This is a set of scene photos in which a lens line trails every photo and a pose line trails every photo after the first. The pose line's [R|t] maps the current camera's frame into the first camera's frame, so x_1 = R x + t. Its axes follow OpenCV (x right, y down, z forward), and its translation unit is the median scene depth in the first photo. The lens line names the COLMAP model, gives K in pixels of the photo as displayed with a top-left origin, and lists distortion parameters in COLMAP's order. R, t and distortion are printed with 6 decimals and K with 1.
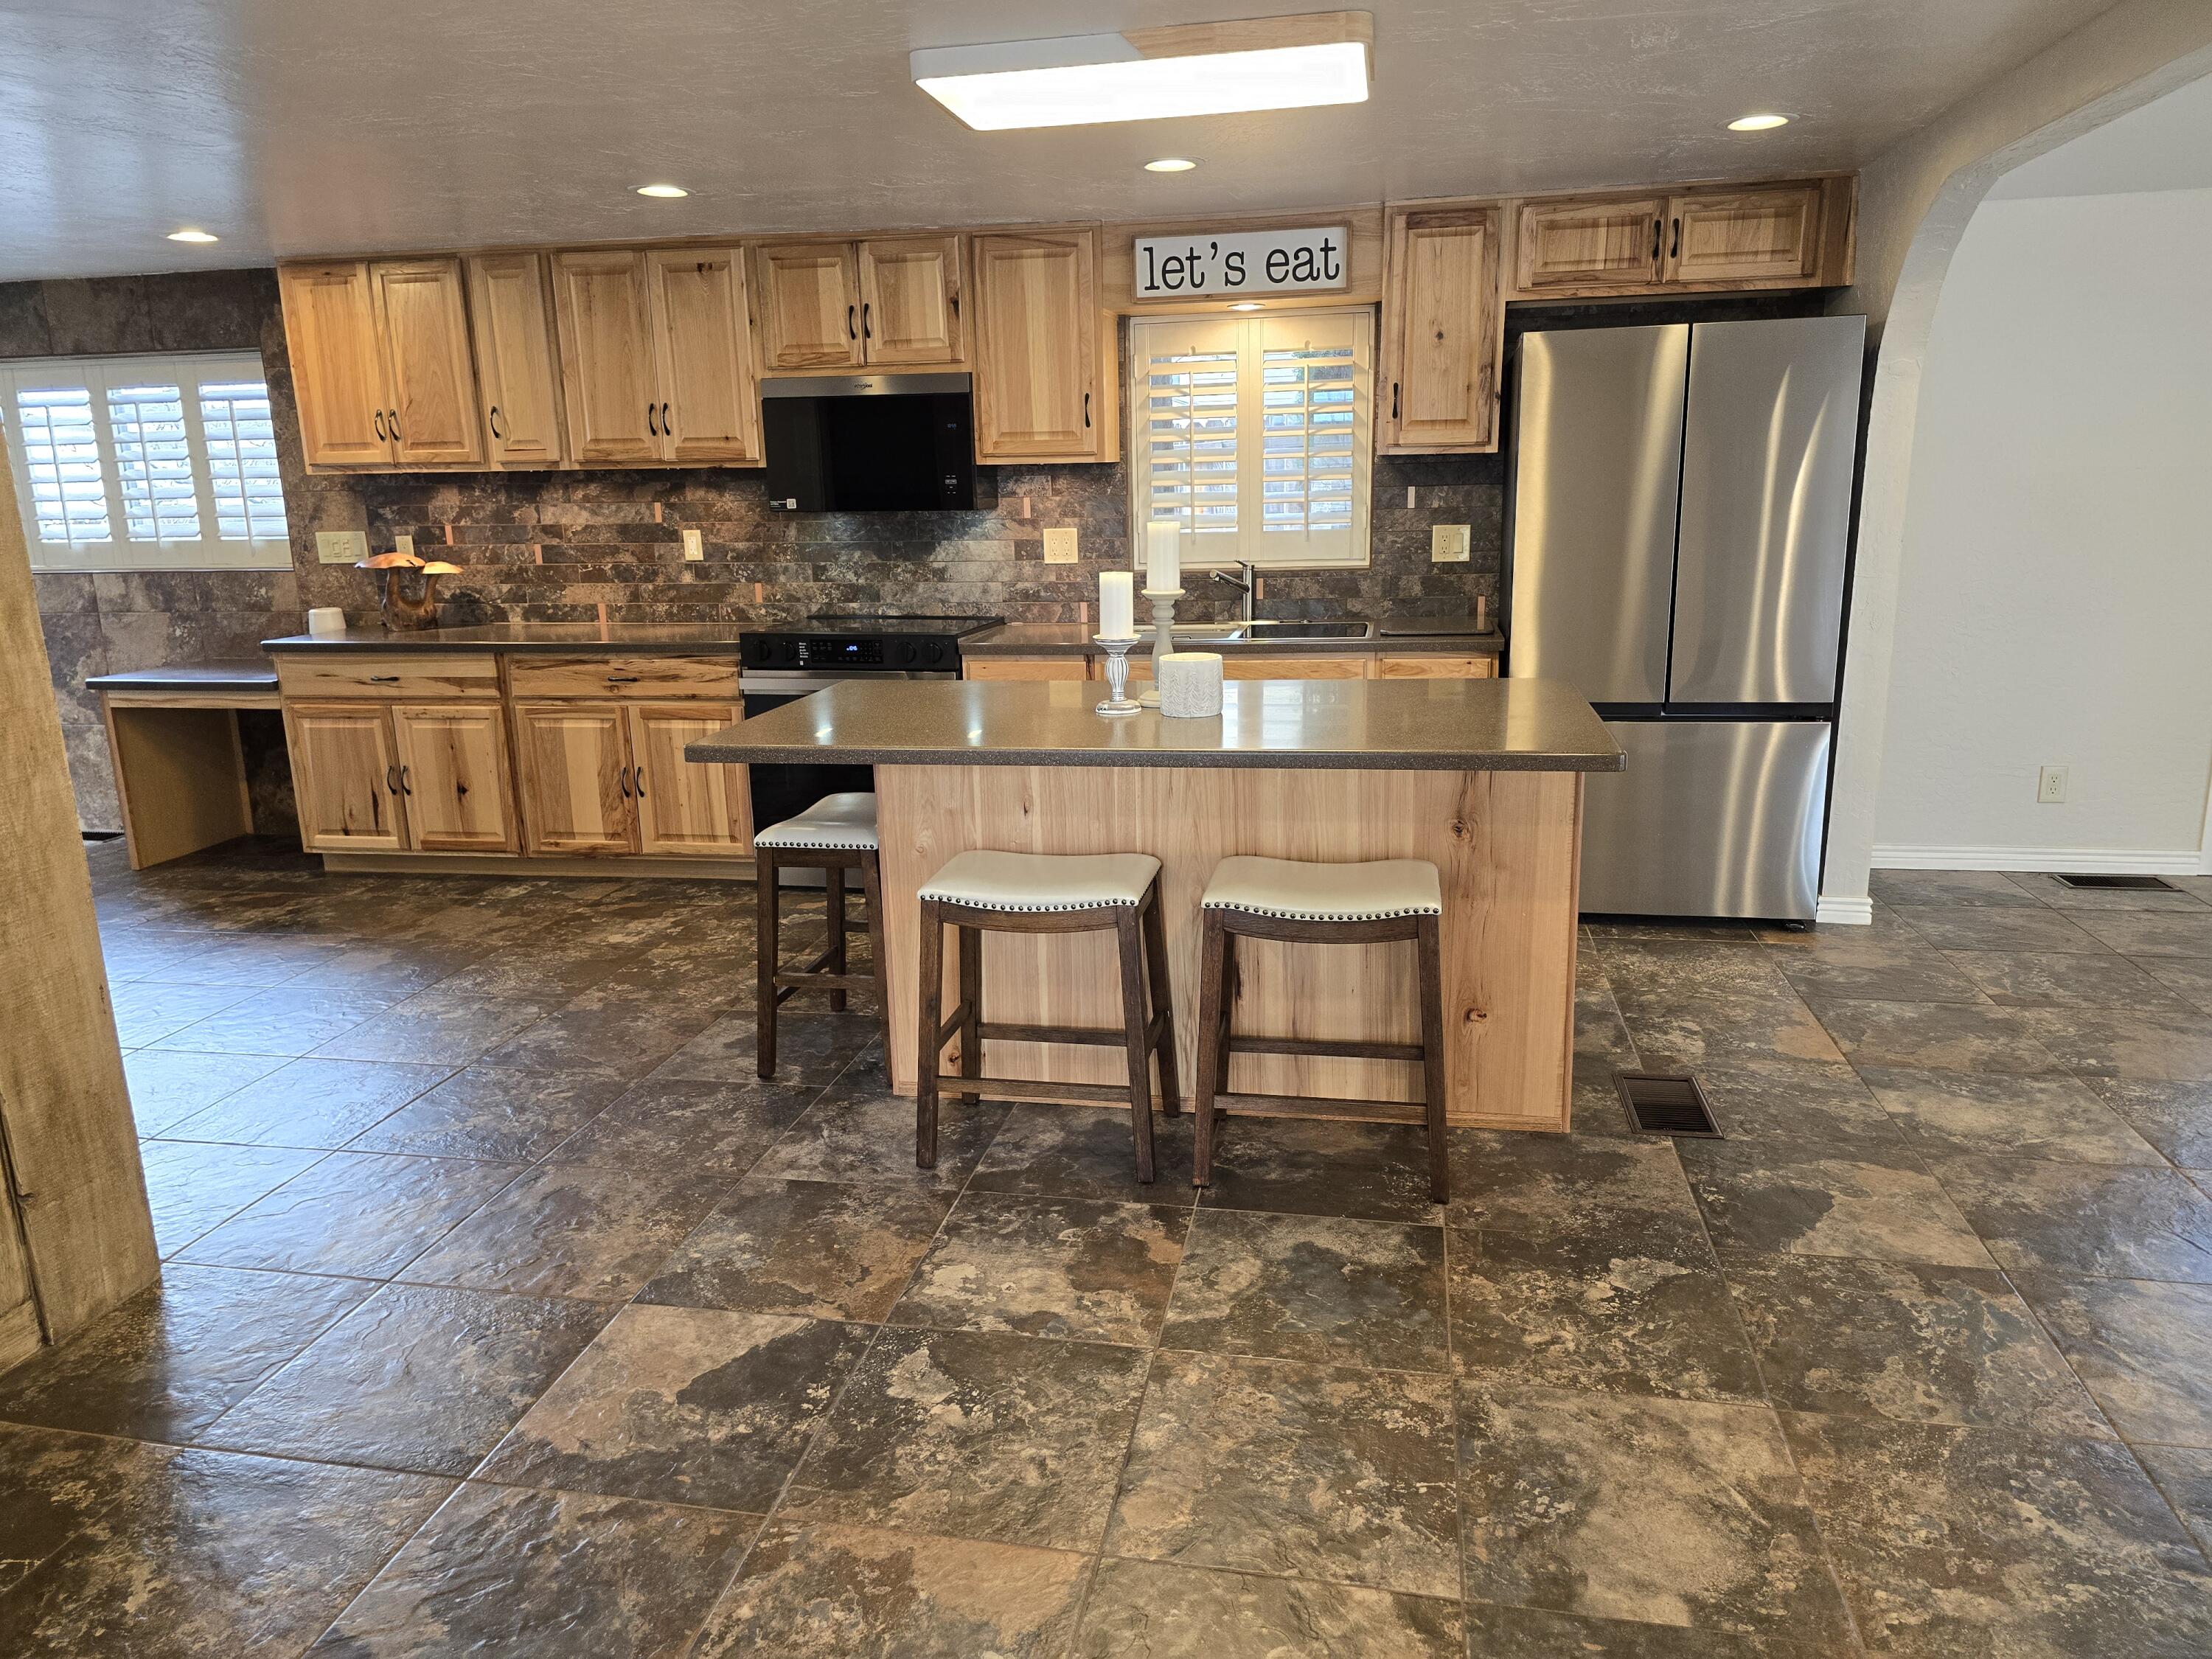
lens RADIAL K [[1488.6, 0, 1106.0], [0, 1488.6, 829.5], [0, 0, 1]] dist [0.058958, -0.052448]
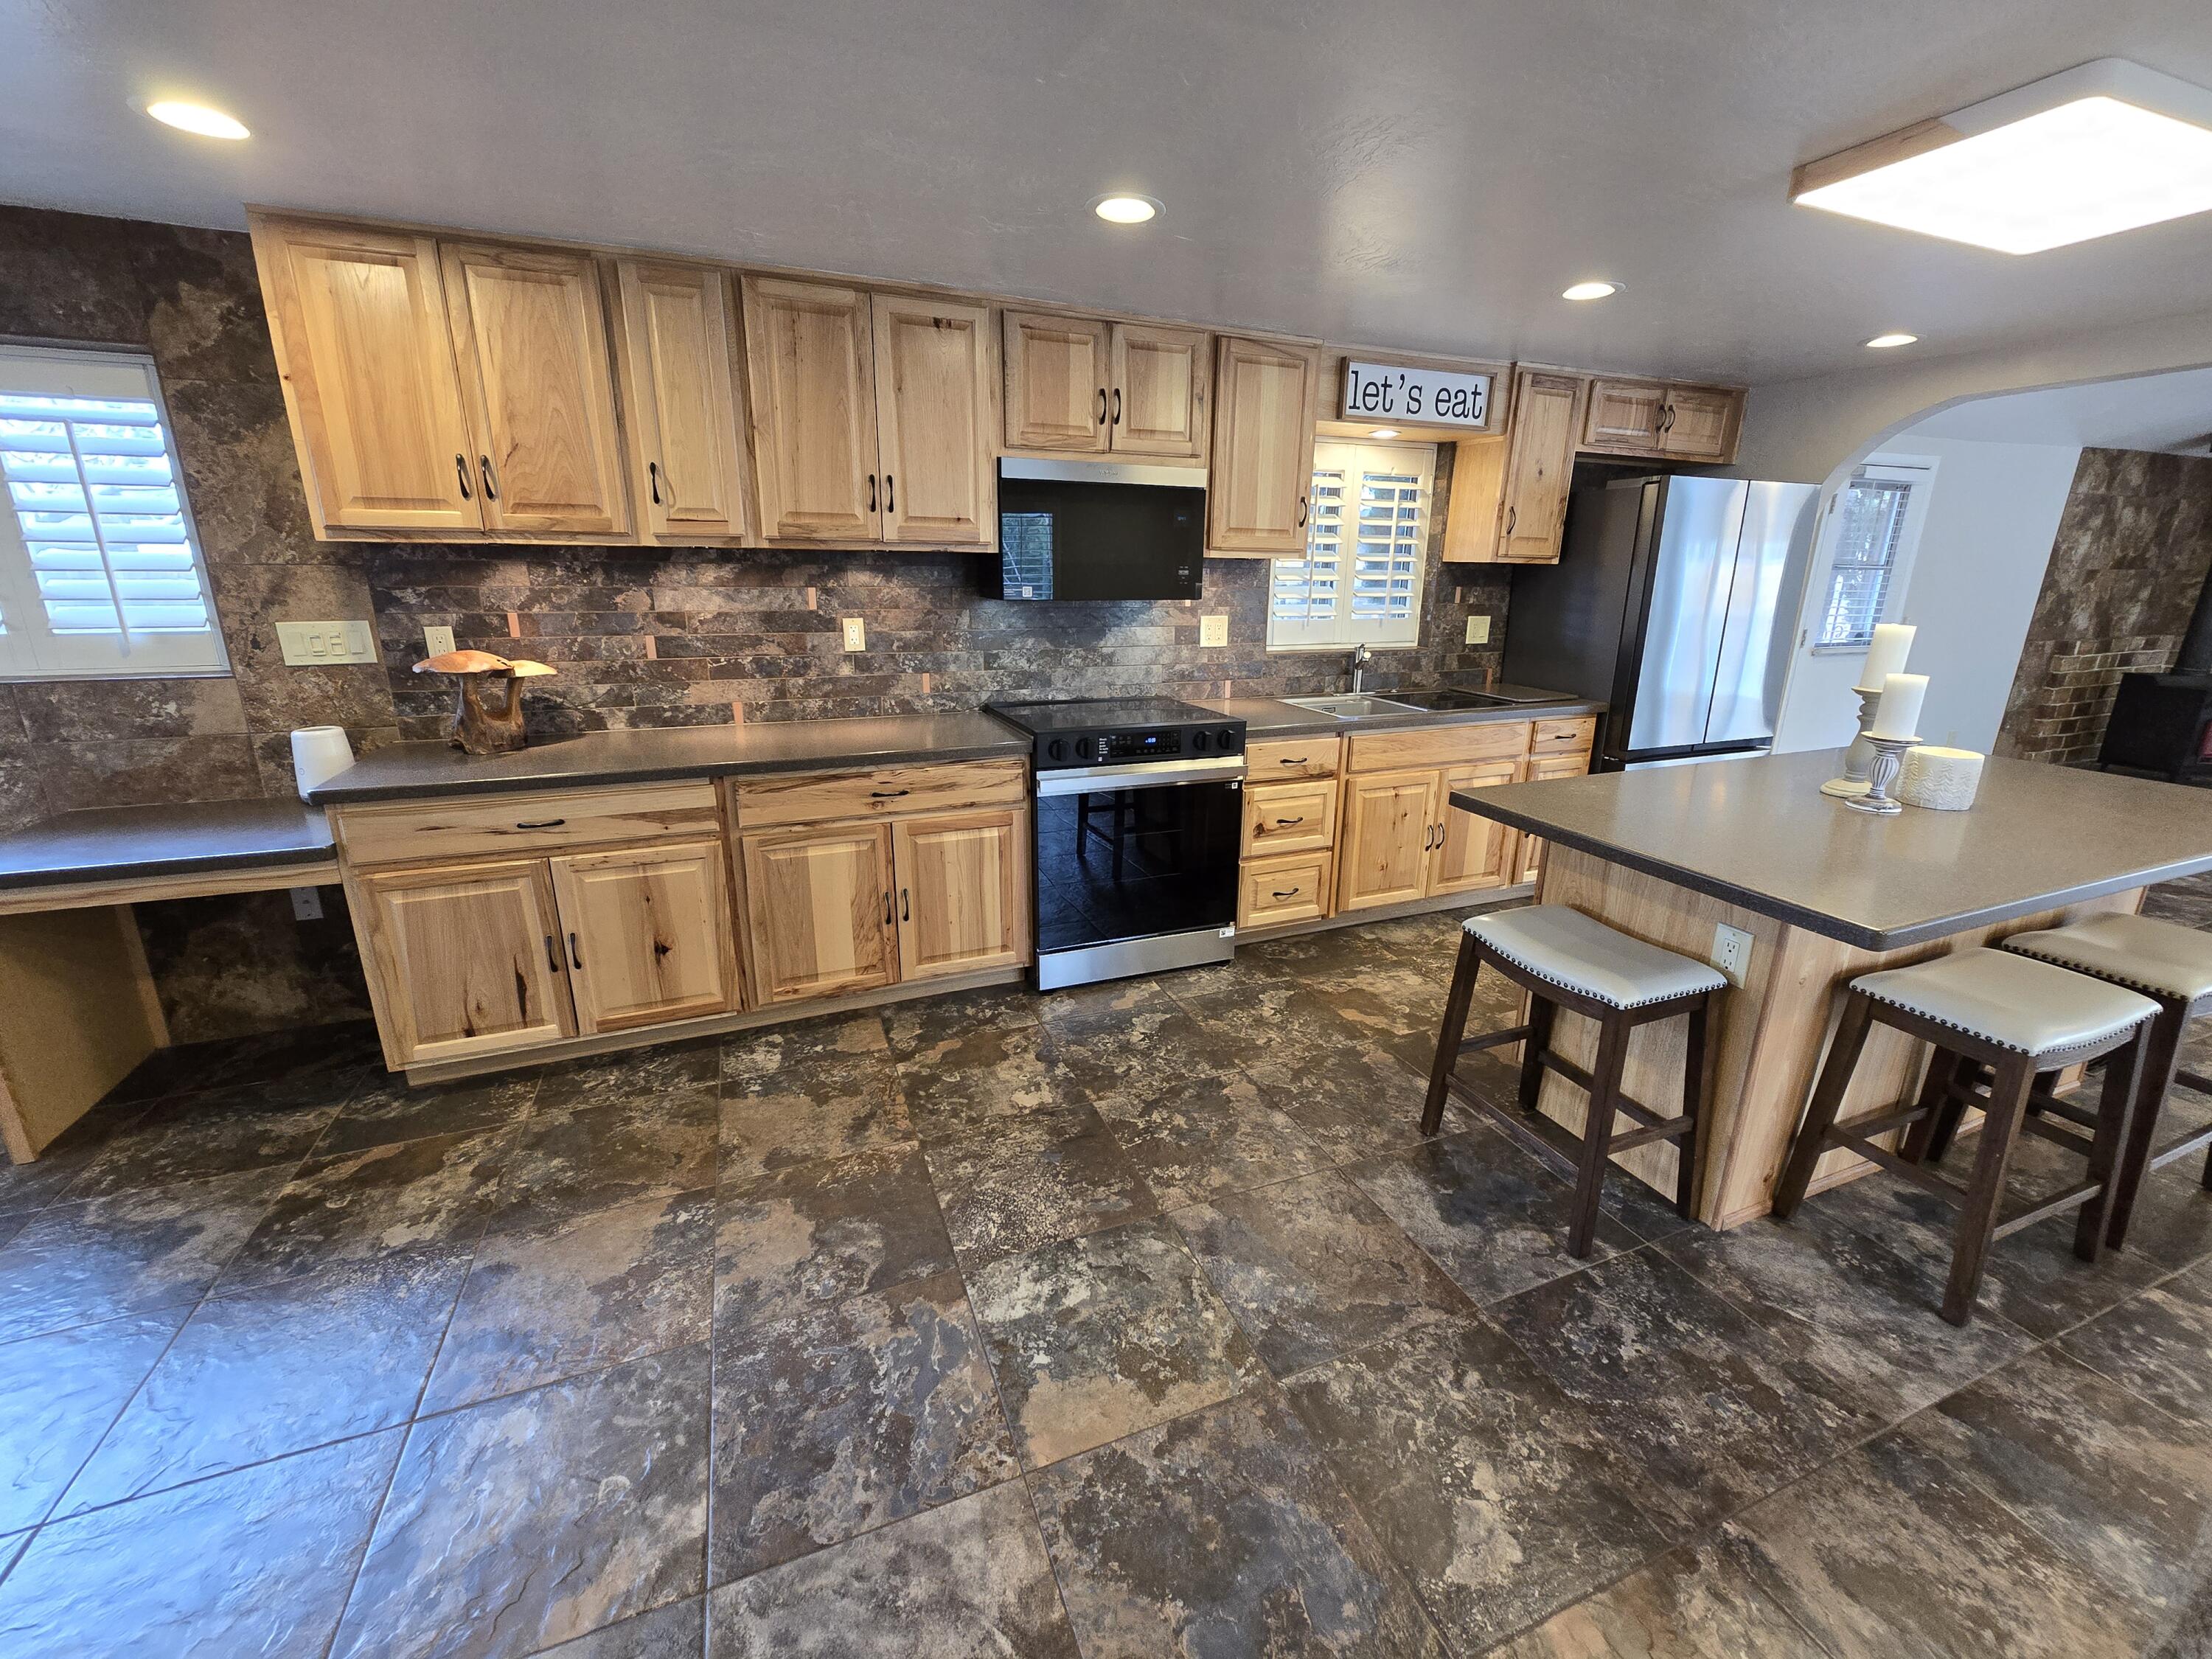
lens RADIAL K [[904.8, 0, 1112.7], [0, 904.8, 823.2], [0, 0, 1]] dist [-0.002977, 0.000334]
pose [[0.835617, -0.121198, 0.535775, -0.493408], [0.099445, 0.992617, 0.069442, -0.105718], [-0.540236, -0.004747, 0.841500, 0.483775]]
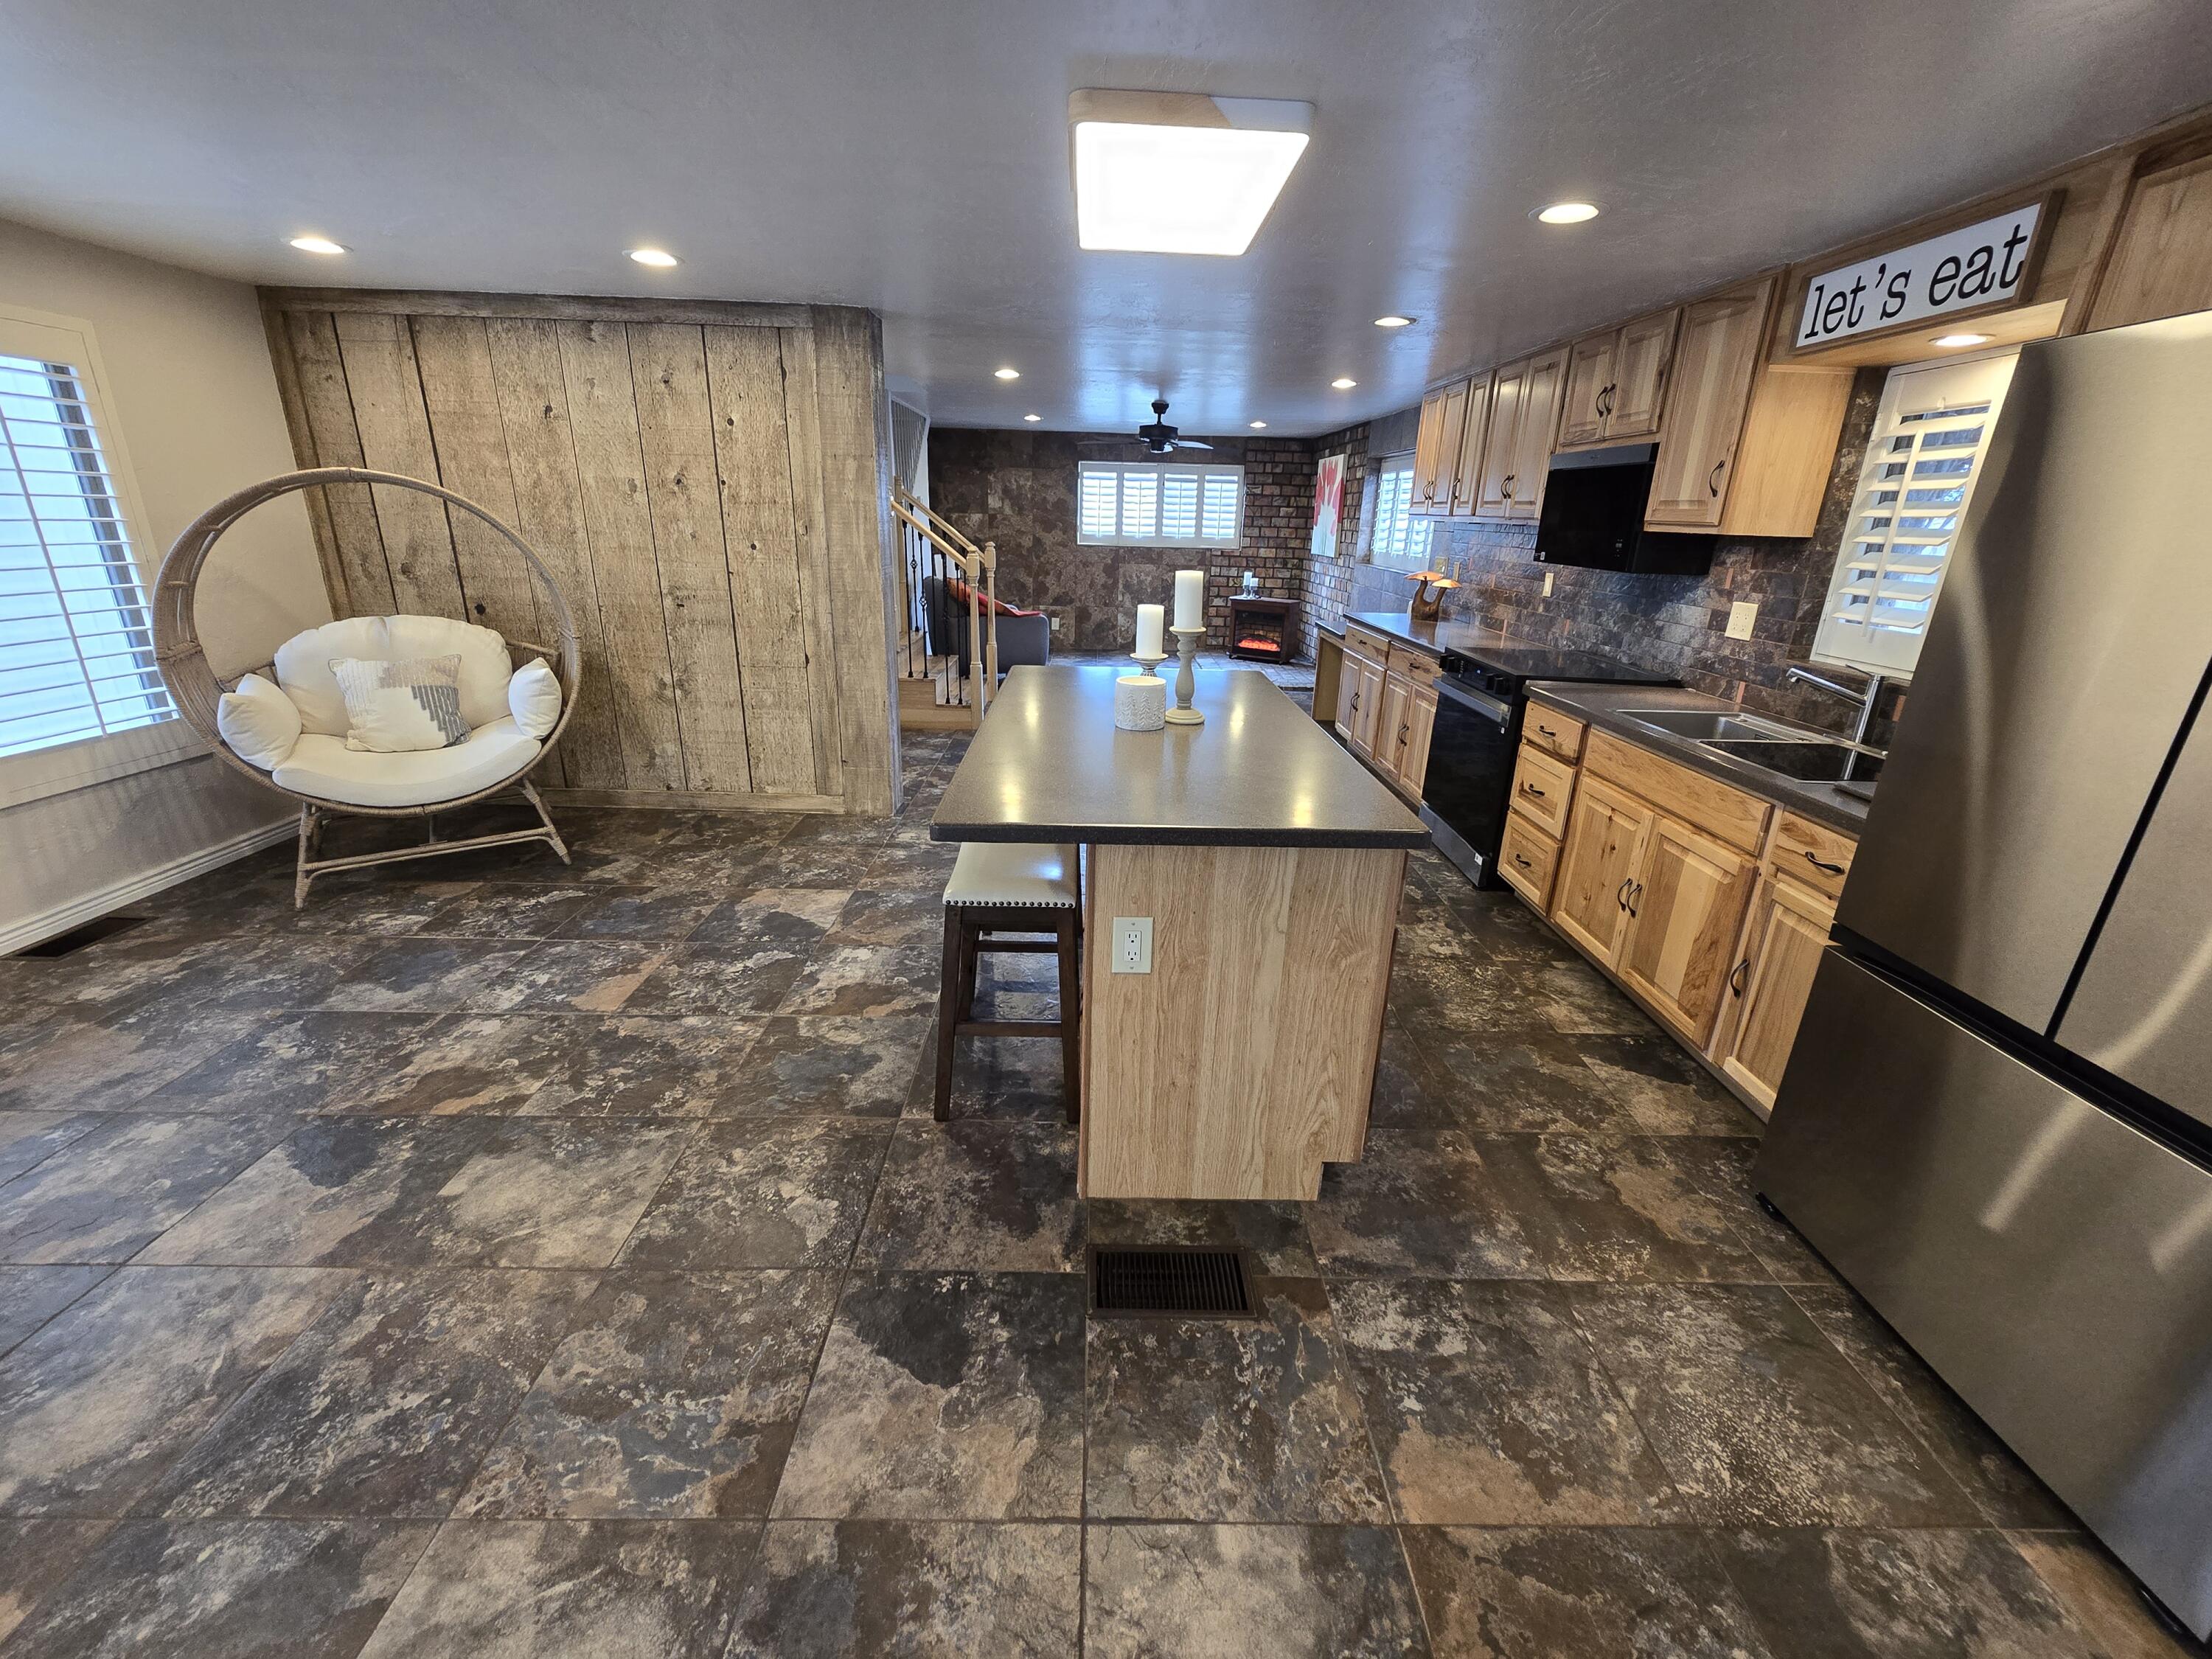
lens RADIAL K [[904.8, 0, 1112.7], [0, 904.8, 823.2], [0, 0, 1]] dist [-0.002977, 0.000334]
pose [[0.207995, 0.347606, -0.914280, 0.485573], [-0.264370, 0.919912, 0.289604, -0.136057], [0.941725, 0.181472, 0.283234, 0.487886]]
